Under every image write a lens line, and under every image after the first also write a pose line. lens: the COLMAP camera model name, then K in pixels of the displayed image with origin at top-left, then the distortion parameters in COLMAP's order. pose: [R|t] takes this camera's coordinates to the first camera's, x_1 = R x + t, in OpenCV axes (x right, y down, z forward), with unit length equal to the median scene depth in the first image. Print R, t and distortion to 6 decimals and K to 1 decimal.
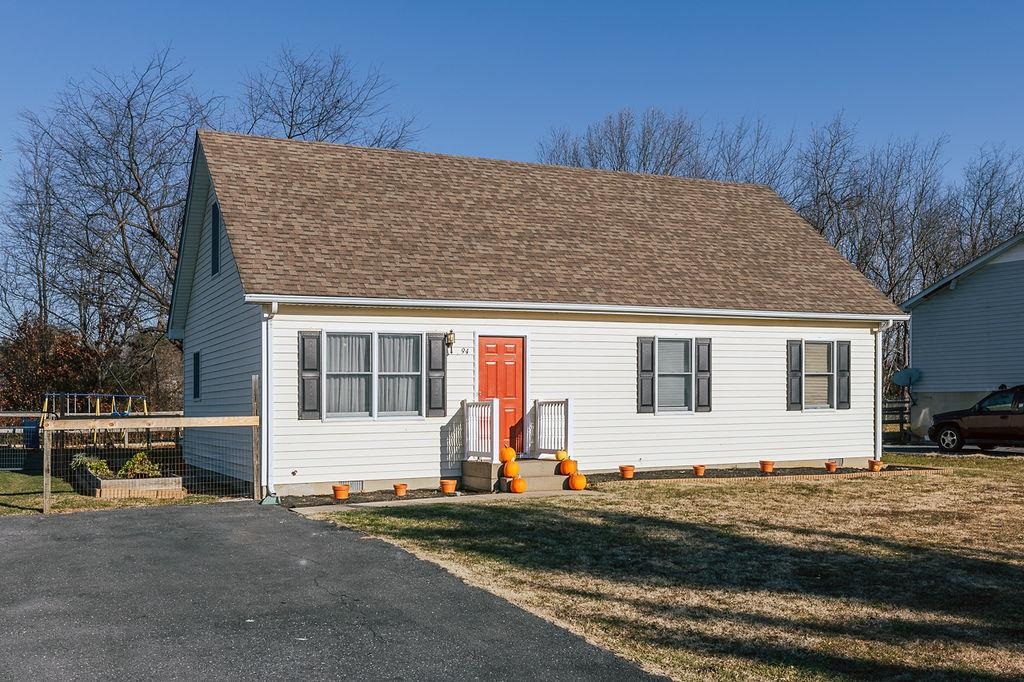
lens RADIAL K [[763.9, 0, 514.0], [0, 763.9, 342.4], [0, 0, 1]] dist [-0.002454, -0.002290]
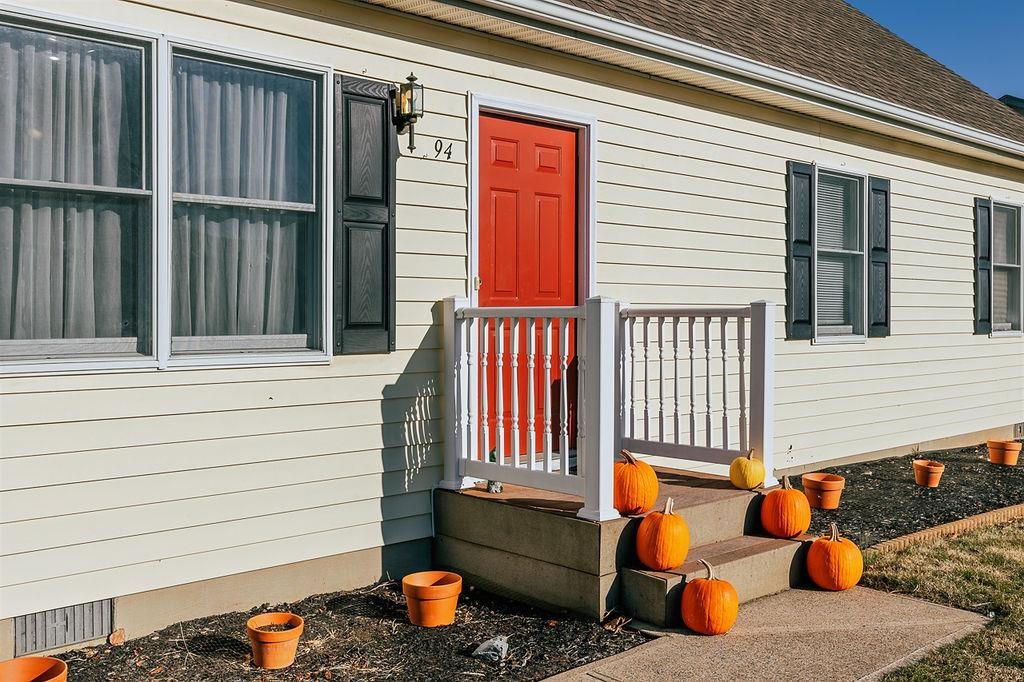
lens RADIAL K [[879.4, 0, 469.7], [0, 879.4, 311.2], [0, 0, 1]] dist [0.016654, 0.005861]
pose [[0.970601, 0.014590, 0.240253, -0.145210], [-0.032874, 0.996843, 0.072274, 0.053399], [-0.238440, -0.078048, 0.968016, 0.646870]]
